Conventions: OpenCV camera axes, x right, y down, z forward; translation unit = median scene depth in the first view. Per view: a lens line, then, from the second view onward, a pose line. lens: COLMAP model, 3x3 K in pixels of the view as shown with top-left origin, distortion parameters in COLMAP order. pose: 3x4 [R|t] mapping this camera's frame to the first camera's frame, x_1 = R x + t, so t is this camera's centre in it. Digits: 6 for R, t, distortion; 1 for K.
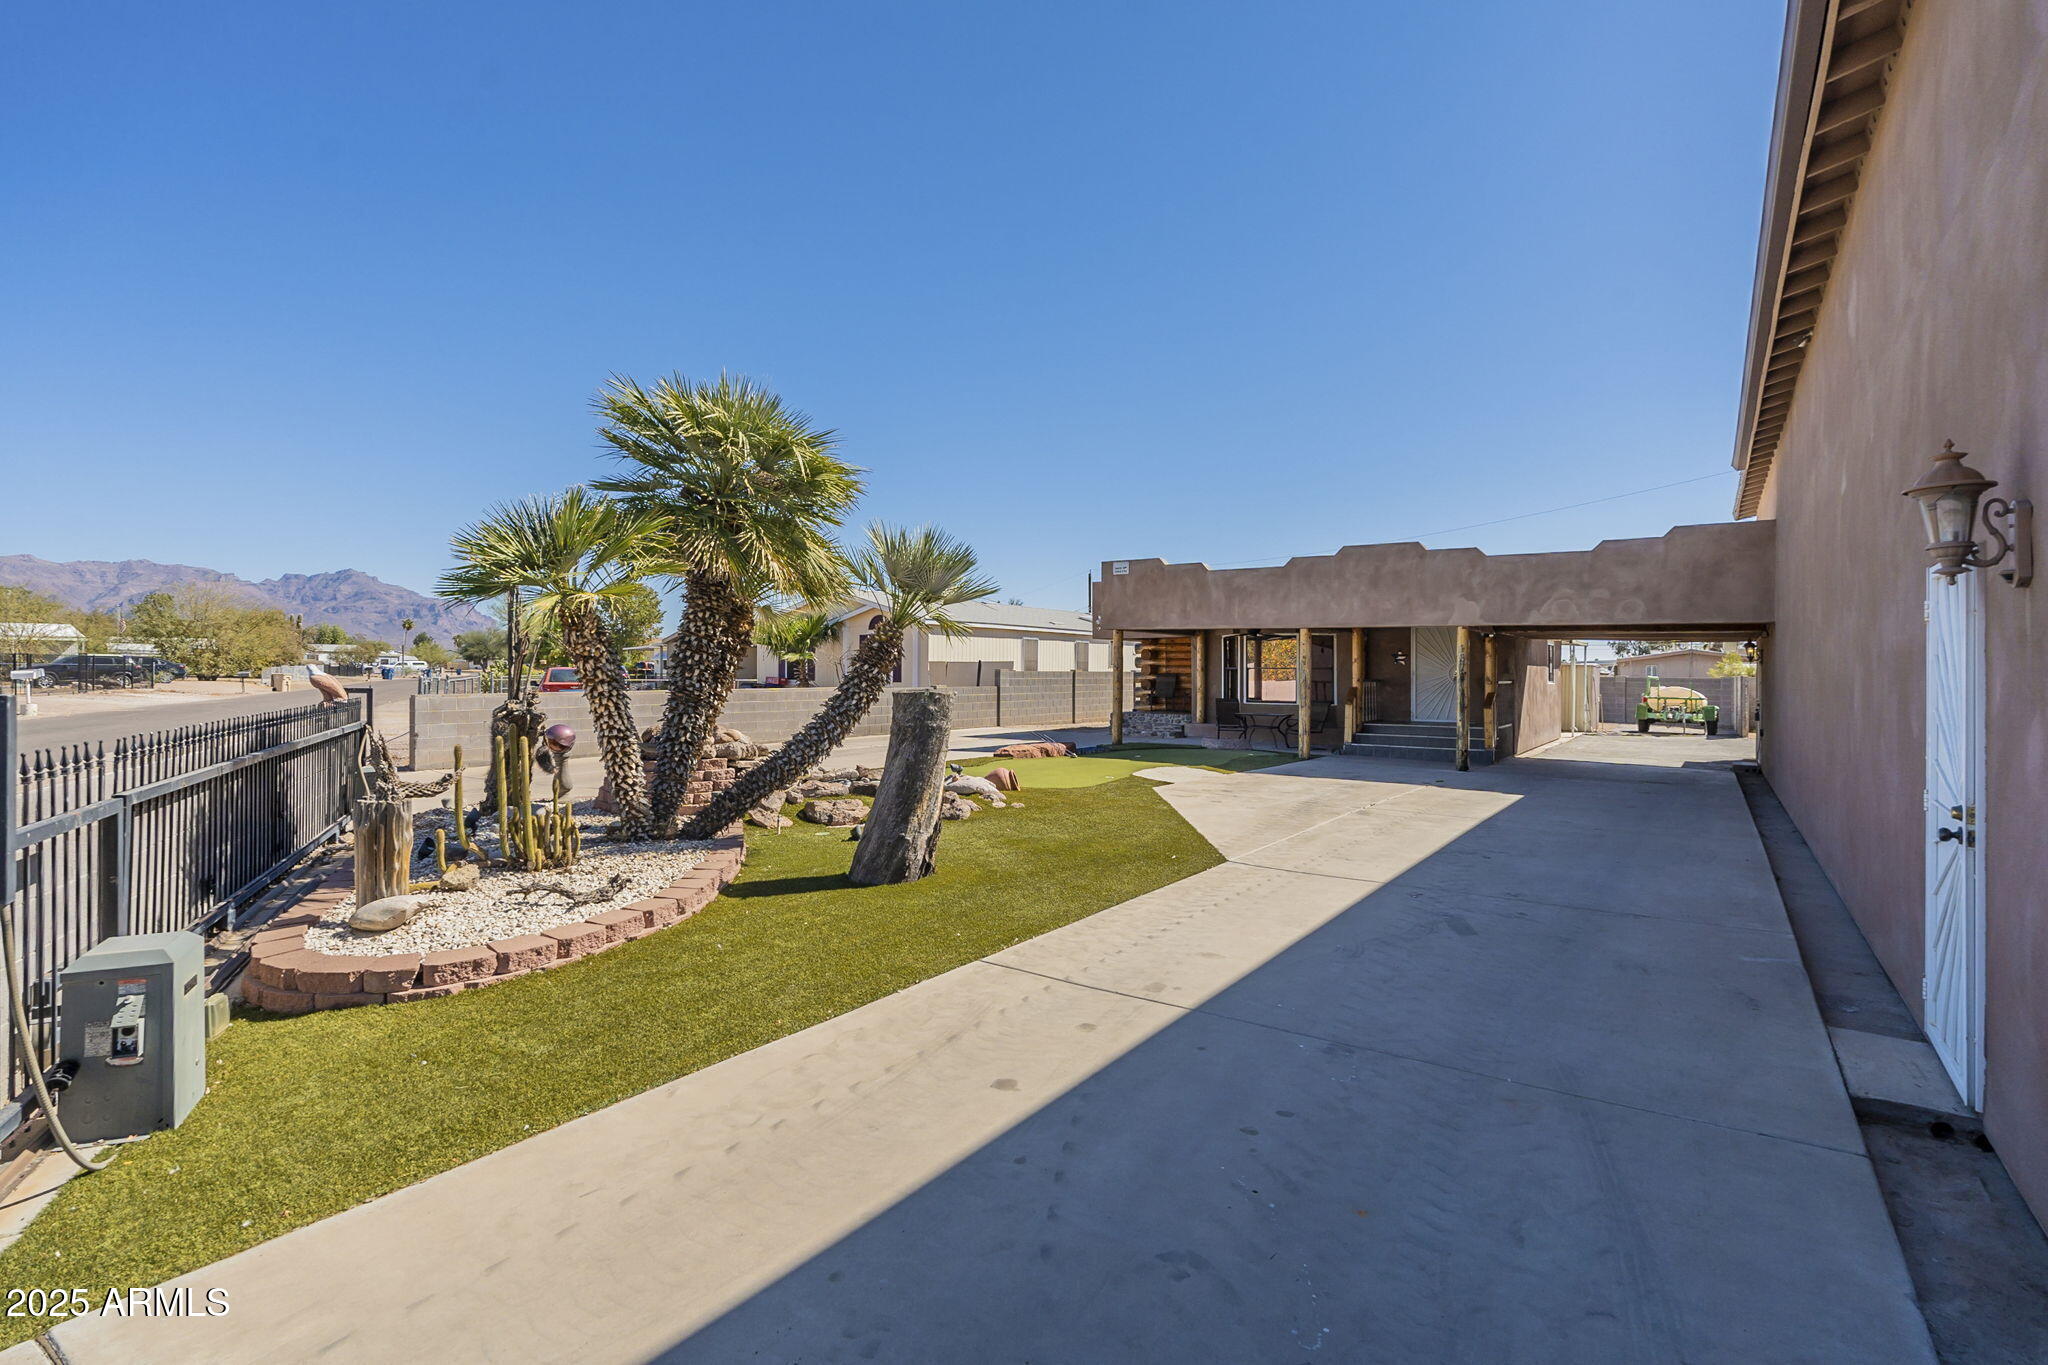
lens RADIAL K [[945.5, 0, 1060.5], [0, 945.5, 669.4], [0, 0, 1]] dist [-0.010275, 0.000382]
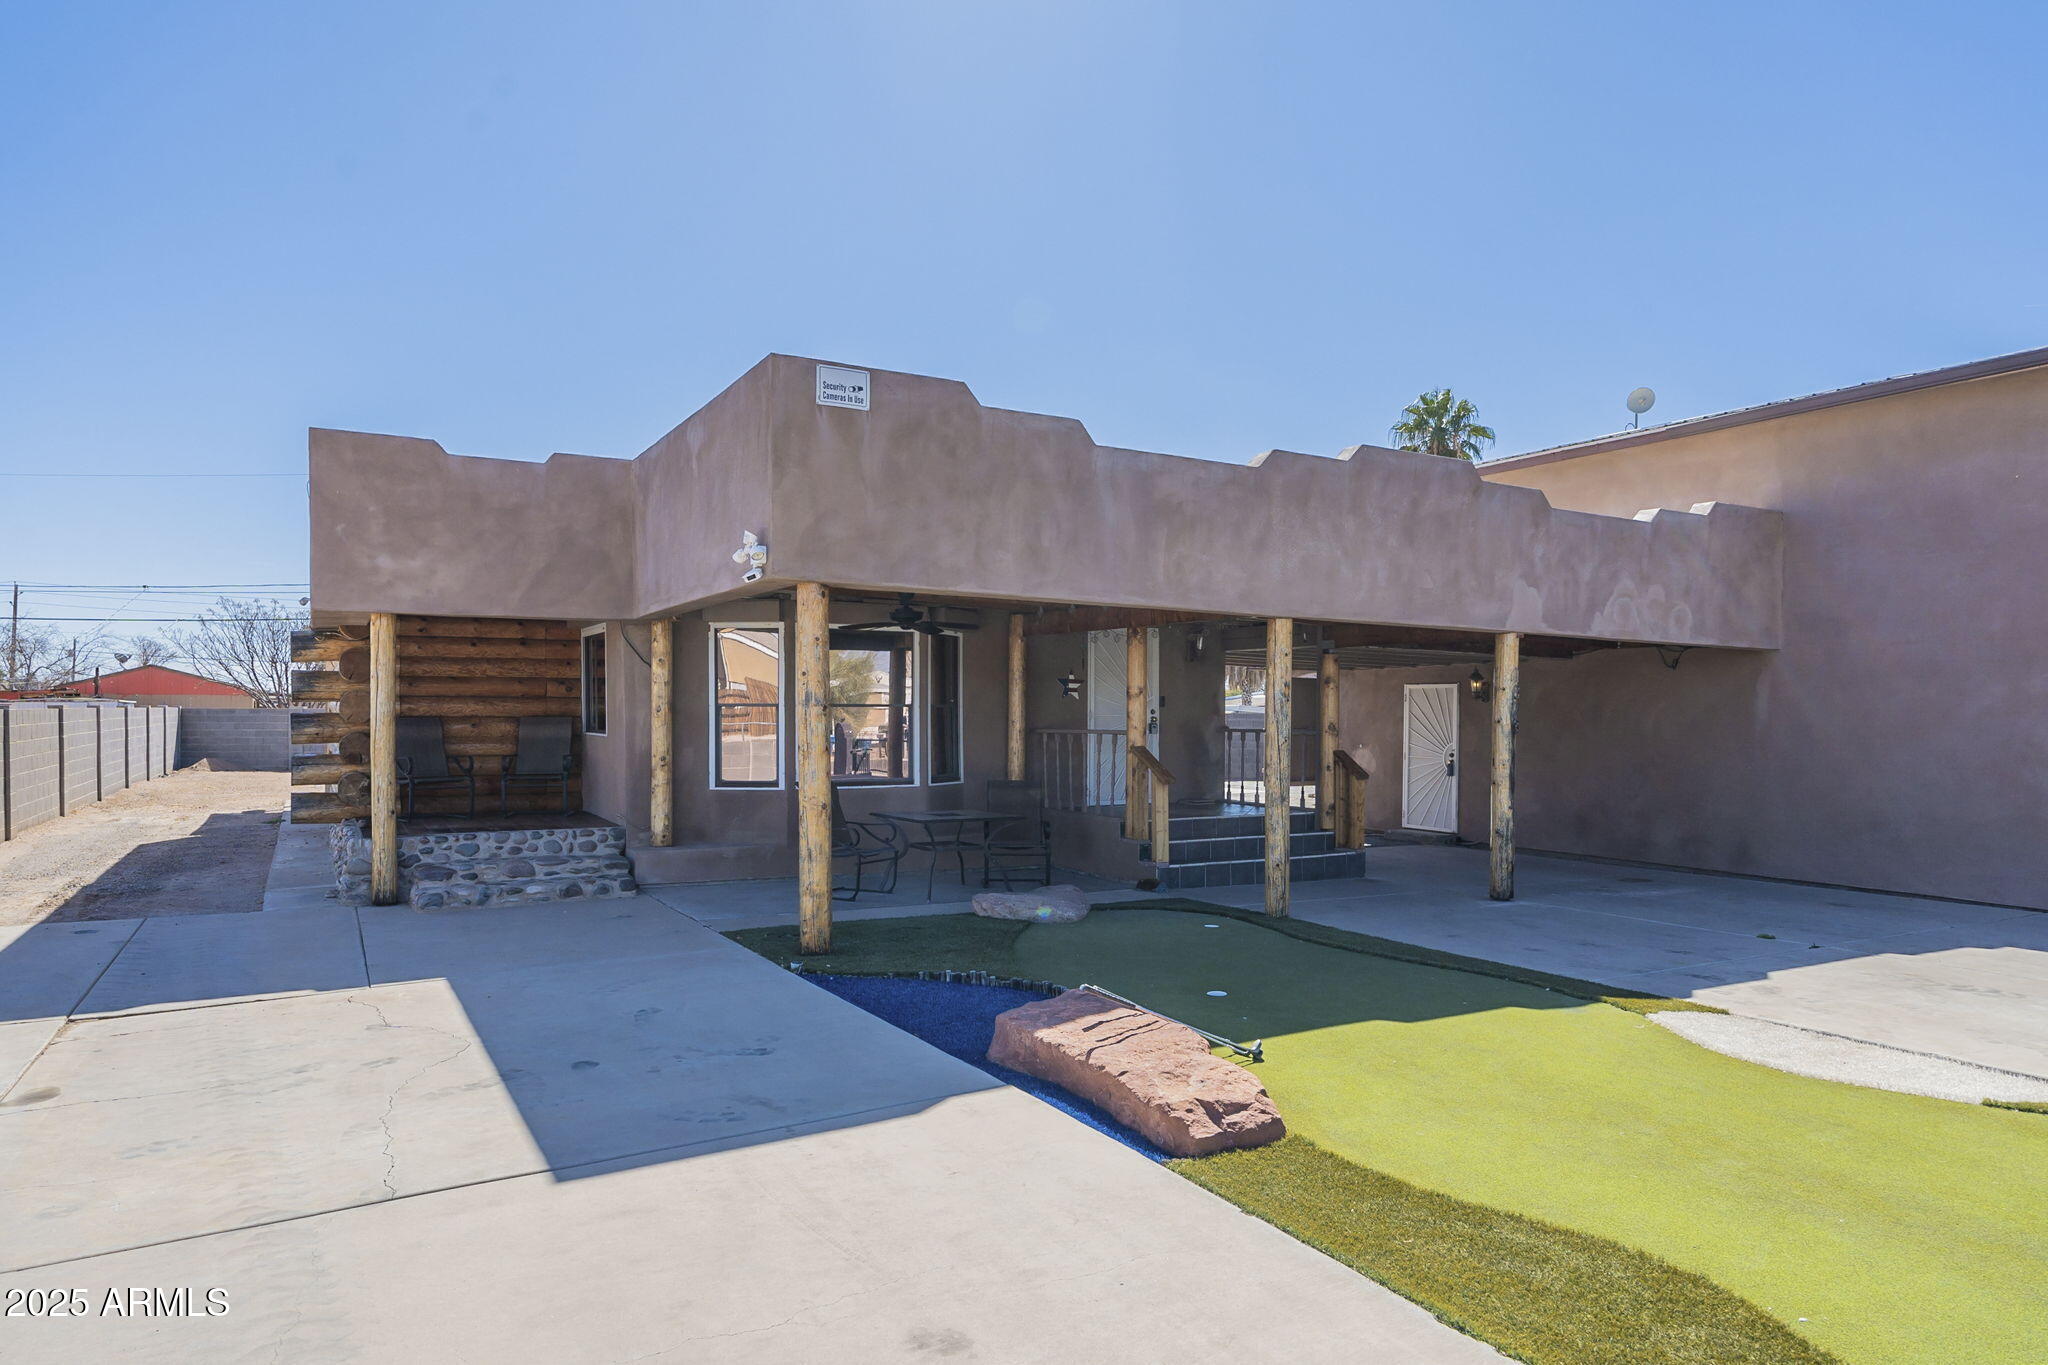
lens RADIAL K [[1216.8, 0, 1044.2], [0, 1216.8, 726.8], [0, 0, 1]] dist [-0.000740, 0.002030]
pose [[0.461480, -0.017328, 0.886981, -0.287262], [-0.005850, 0.999728, 0.022575, -0.005419], [-0.887131, -0.015607, 0.461254, 0.827956]]
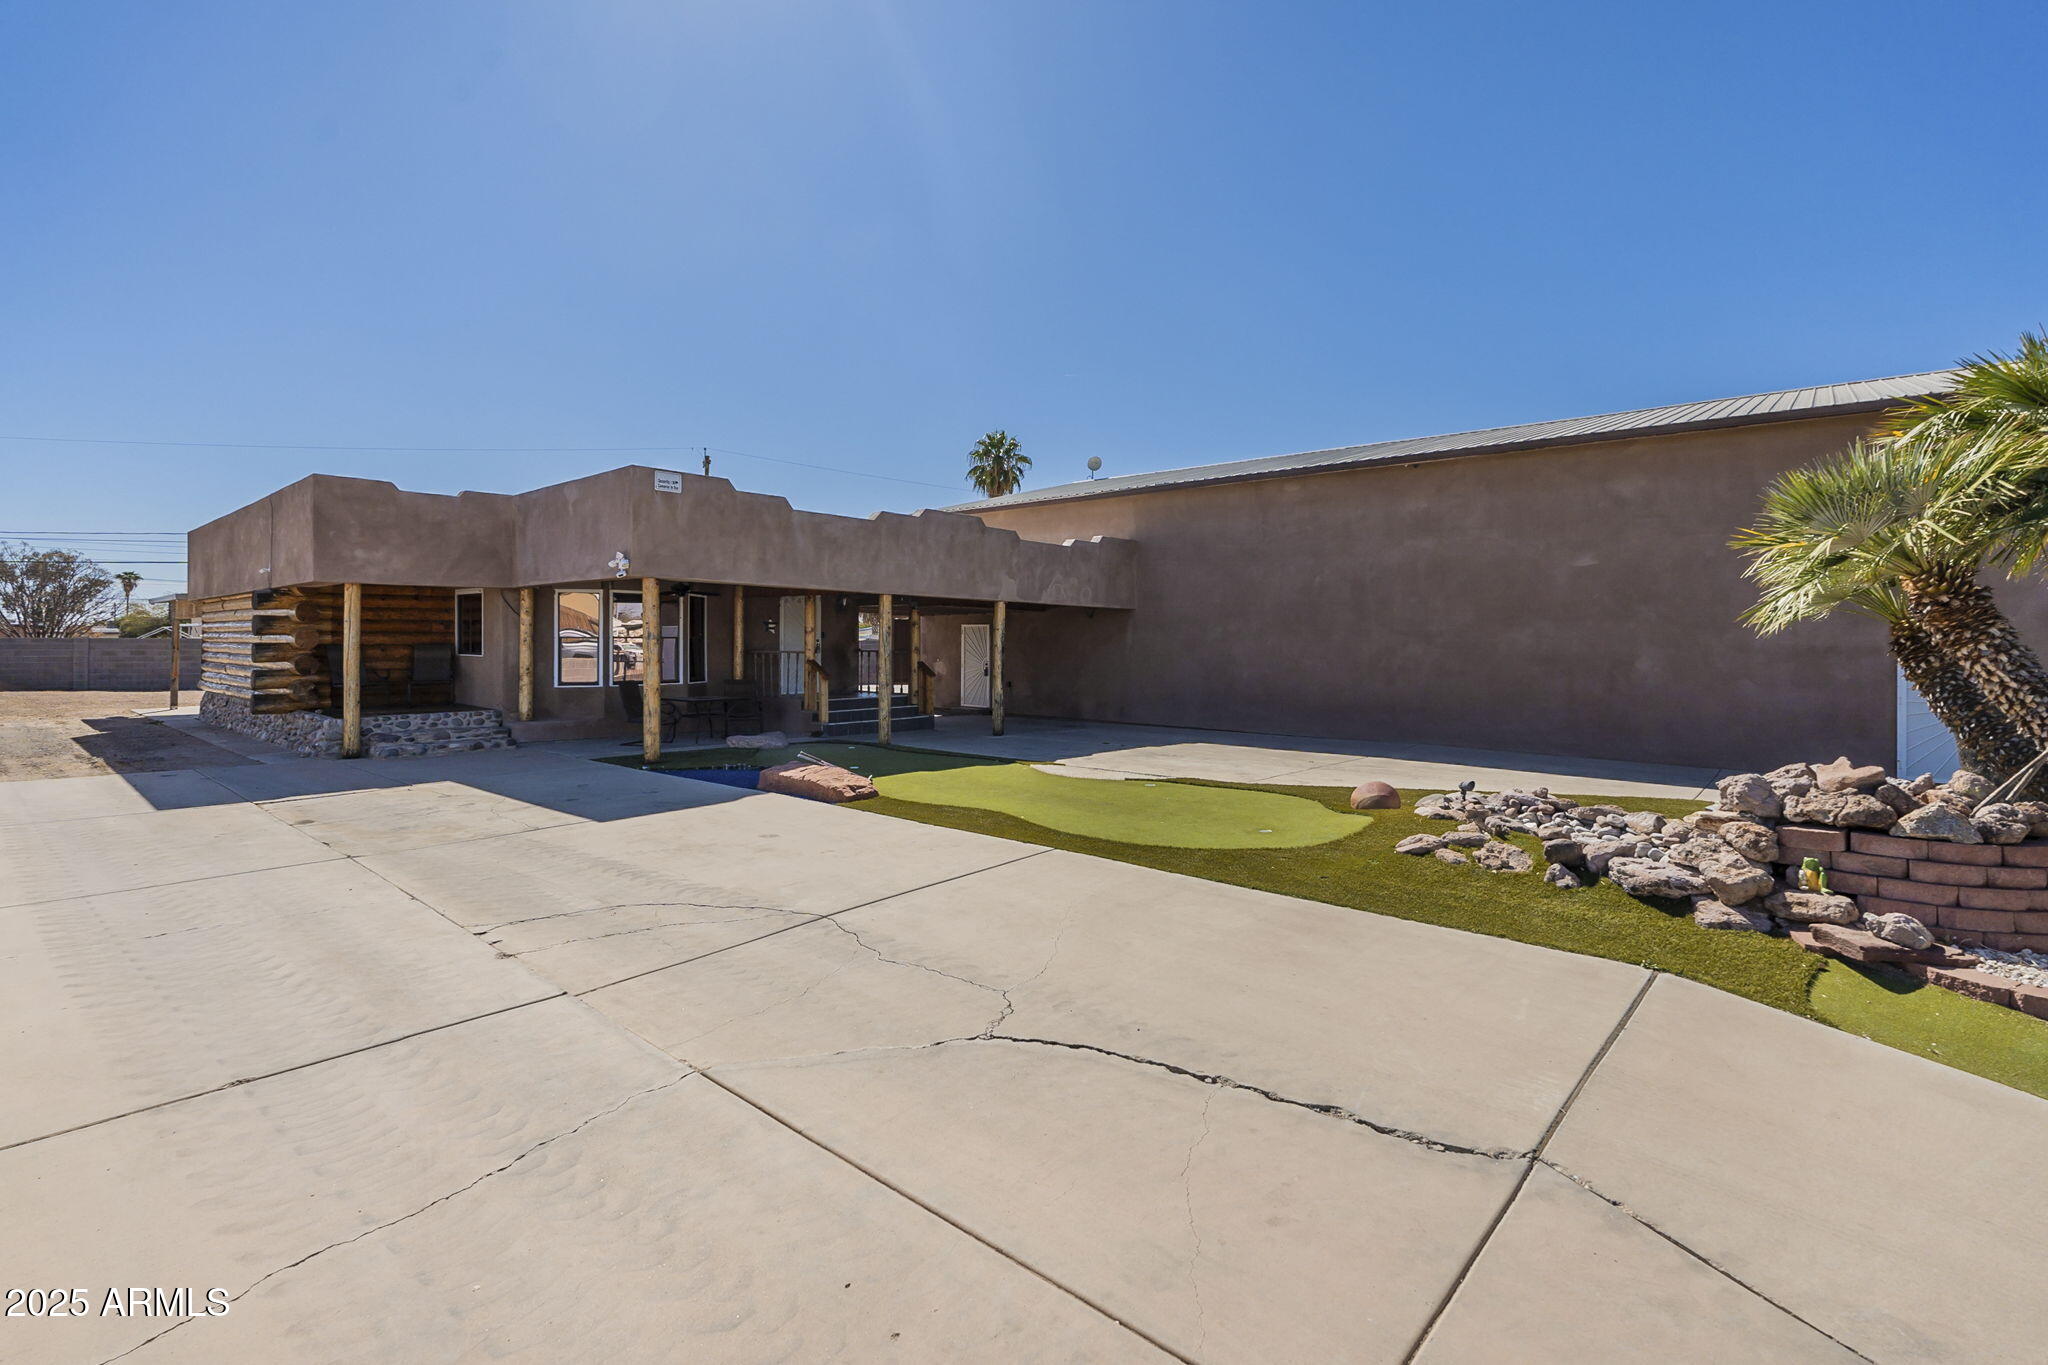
lens RADIAL K [[897.9, 0, 1013.0], [0, 897.9, 634.0], [0, 0, 1]] dist [-0.010168, 0.001607]
pose [[0.163067, -0.001968, 0.986613, -0.533681], [-0.007670, 0.999965, 0.003263, -0.010480], [-0.986585, -0.008099, 0.163046, 0.740770]]
